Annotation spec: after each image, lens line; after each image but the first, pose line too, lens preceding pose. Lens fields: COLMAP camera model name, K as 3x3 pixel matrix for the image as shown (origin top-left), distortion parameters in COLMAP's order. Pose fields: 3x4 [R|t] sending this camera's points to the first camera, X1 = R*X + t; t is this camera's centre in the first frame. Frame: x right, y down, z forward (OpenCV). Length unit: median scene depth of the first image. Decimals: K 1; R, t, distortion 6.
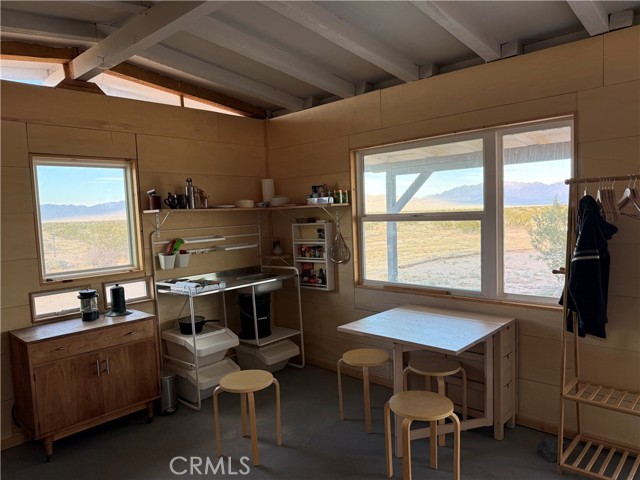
lens RADIAL K [[442.6, 0, 310.5], [0, 442.6, 255.8], [0, 0, 1]] dist [0.013352, -0.036008]
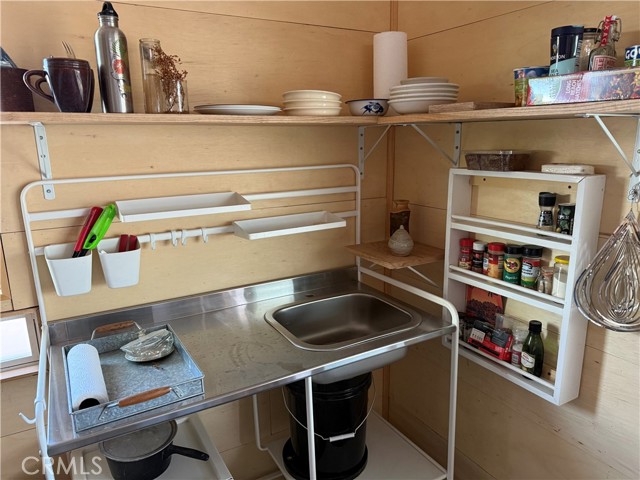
lens RADIAL K [[442.6, 0, 320.6], [0, 442.6, 258.8], [0, 0, 1]] dist [0.013352, -0.036008]
pose [[0.960426, 0.099611, -0.260116, -0.043665], [-0.050827, 0.980862, 0.187952, -0.065007], [0.273860, -0.167293, 0.947108, 0.662412]]
